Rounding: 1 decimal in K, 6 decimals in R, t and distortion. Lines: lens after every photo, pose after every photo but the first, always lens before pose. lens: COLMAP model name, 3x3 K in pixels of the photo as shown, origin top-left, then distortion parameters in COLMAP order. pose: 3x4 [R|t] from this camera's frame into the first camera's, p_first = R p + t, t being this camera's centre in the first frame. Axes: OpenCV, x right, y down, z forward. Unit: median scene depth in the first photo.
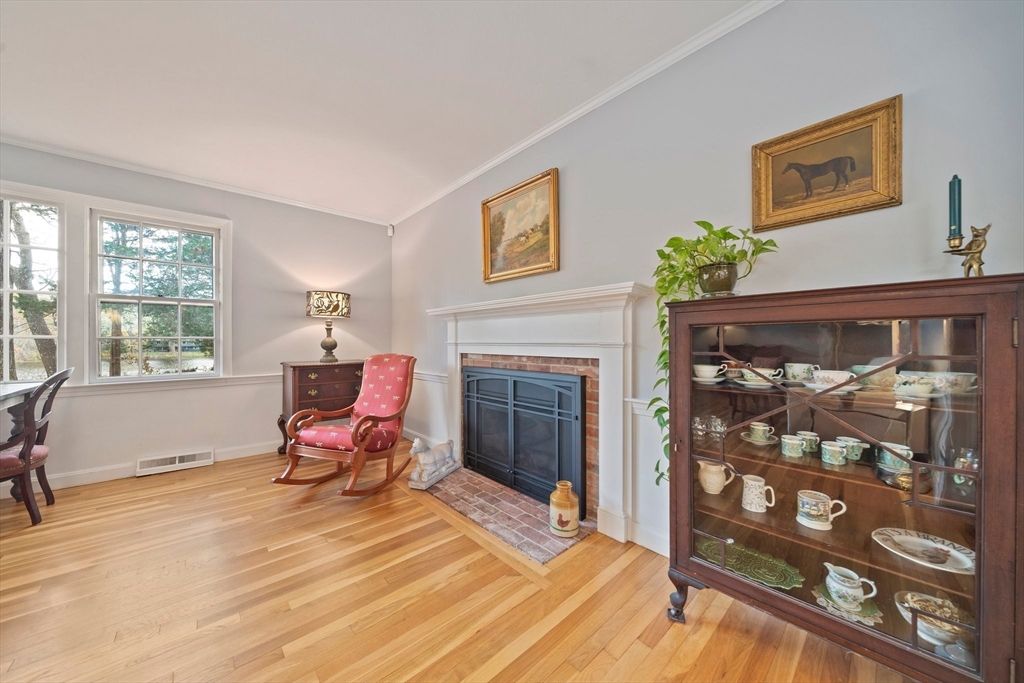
lens RADIAL K [[353.3, 0, 513.1], [0, 353.3, 341.8], [0, 0, 1]] dist [-0.006981, 0.000192]
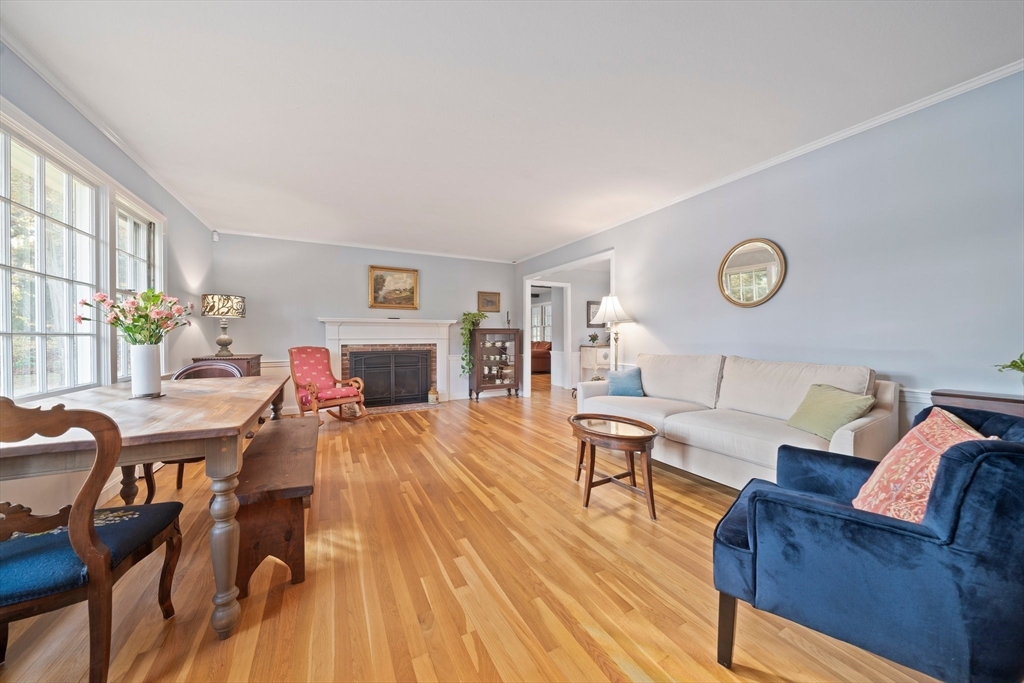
lens RADIAL K [[353.3, 0, 517.7], [0, 353.3, 340.7], [0, 0, 1]] dist [-0.006981, 0.000192]
pose [[0.230268, -0.010829, 0.973067, -1.963384], [0.001902, 0.999941, 0.010678, -0.004433], [-0.973125, -0.000608, 0.230275, -0.258494]]
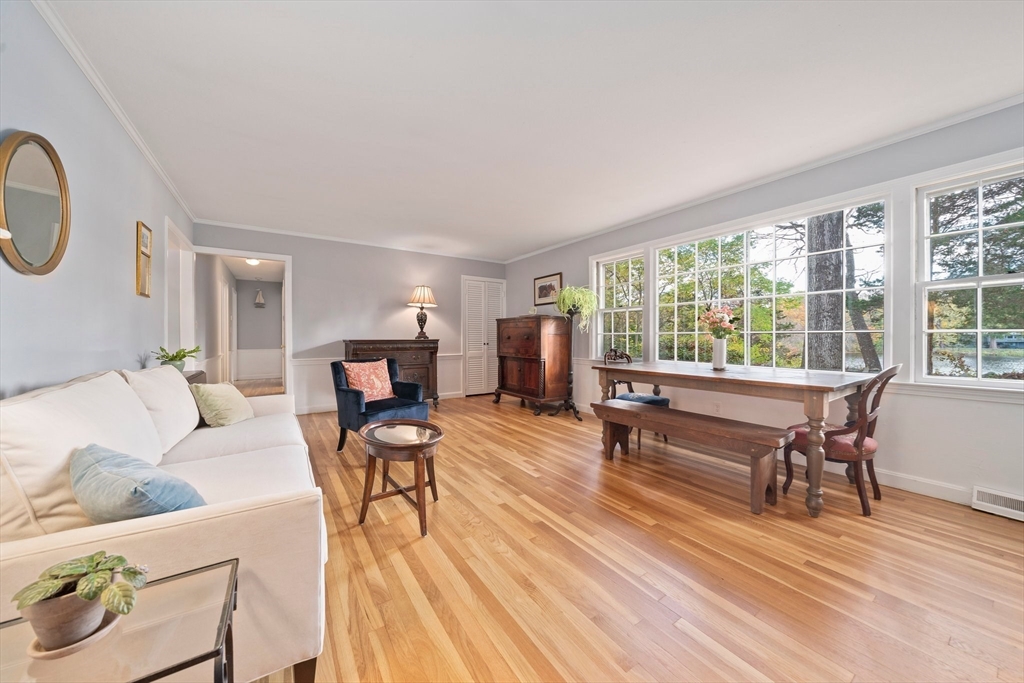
lens RADIAL K [[353.3, 0, 513.9], [0, 353.3, 338.6], [0, 0, 1]] dist [-0.006981, 0.000192]
pose [[-0.140370, 0.007149, -0.990073, -0.188968], [0.000242, 0.999974, 0.007186, -0.000758], [0.990099, 0.000769, -0.140368, 0.108505]]
